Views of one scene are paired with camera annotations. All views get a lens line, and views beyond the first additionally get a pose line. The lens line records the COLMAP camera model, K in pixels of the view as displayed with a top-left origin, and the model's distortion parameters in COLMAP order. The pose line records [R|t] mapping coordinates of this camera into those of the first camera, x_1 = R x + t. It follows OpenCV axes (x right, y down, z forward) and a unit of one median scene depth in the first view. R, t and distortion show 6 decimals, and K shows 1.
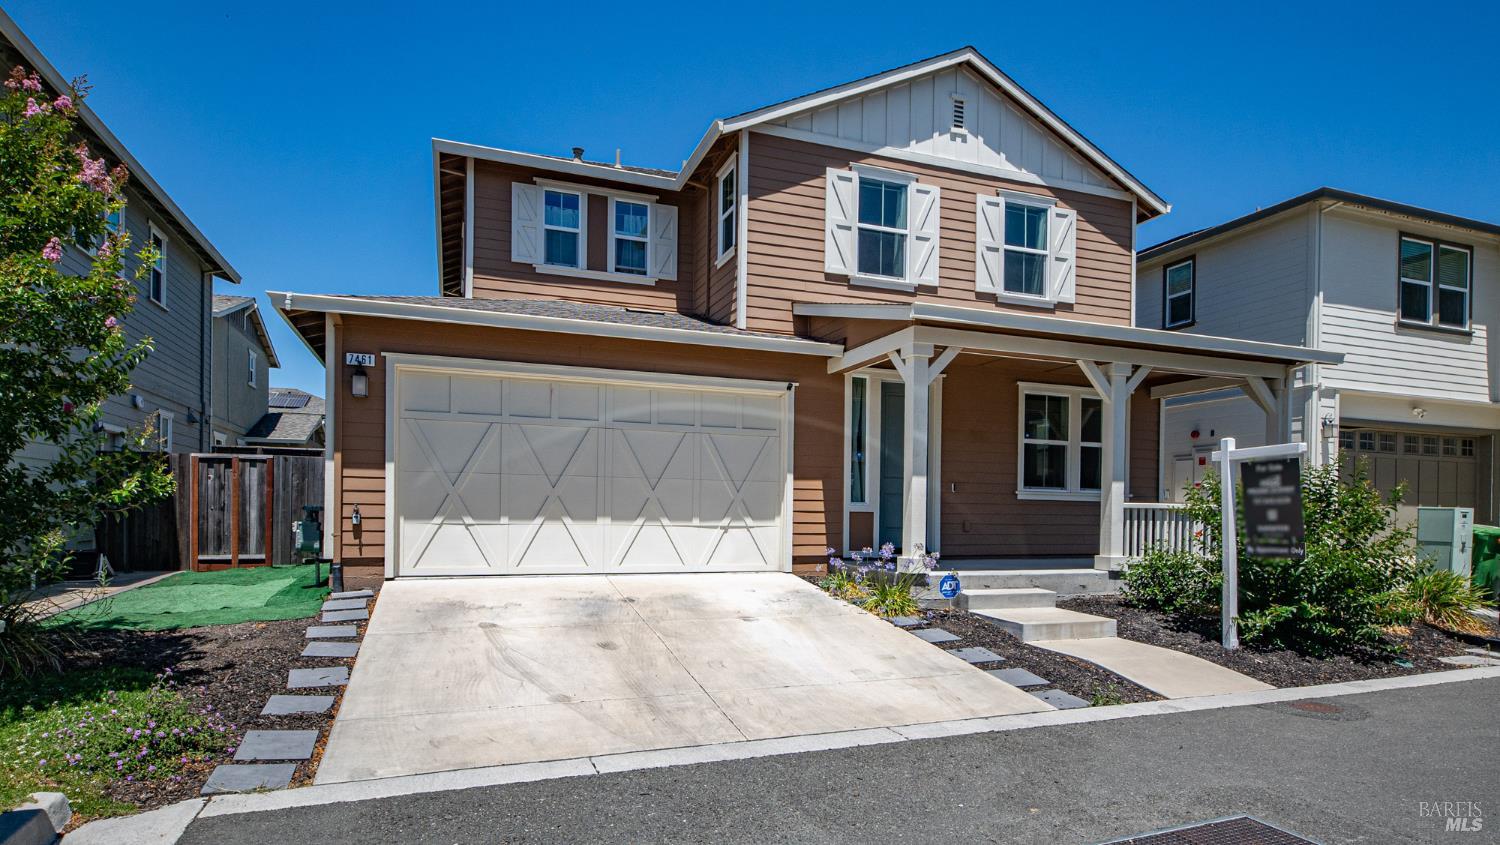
lens RADIAL K [[714.5, 0, 784.4], [0, 714.5, 387.3], [0, 0, 1]] dist [0.002131, -0.000756]
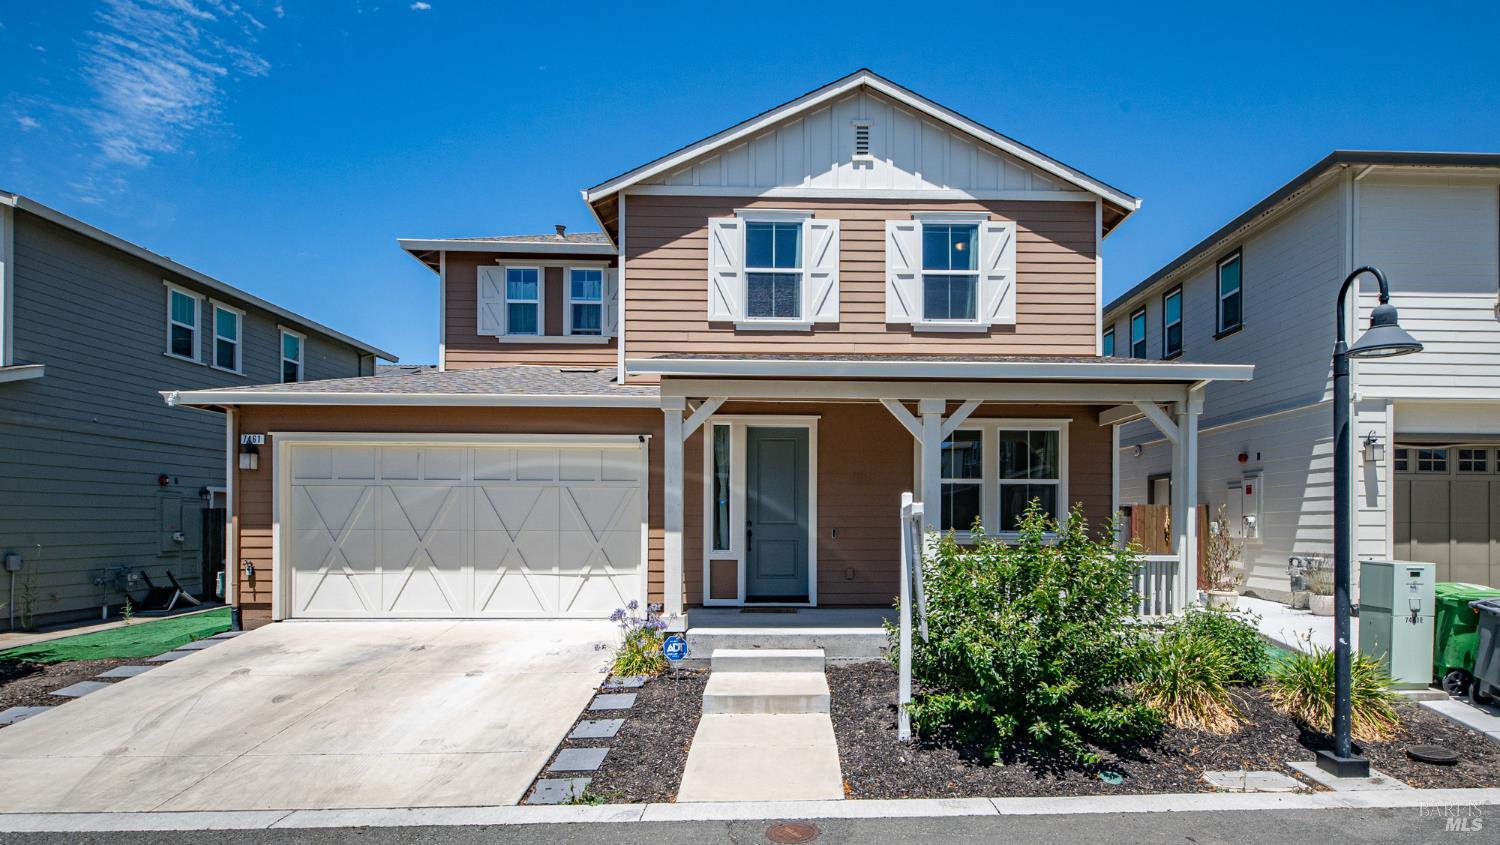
lens RADIAL K [[678.2, 0, 752.0], [0, 678.2, 413.6], [0, 0, 1]] dist [0.004509, -0.000865]
pose [[0.957342, -0.057382, -0.283203, 0.370094], [0.056084, 0.998345, -0.012697, -0.013361], [0.283463, -0.003728, 0.958976, 0.089088]]
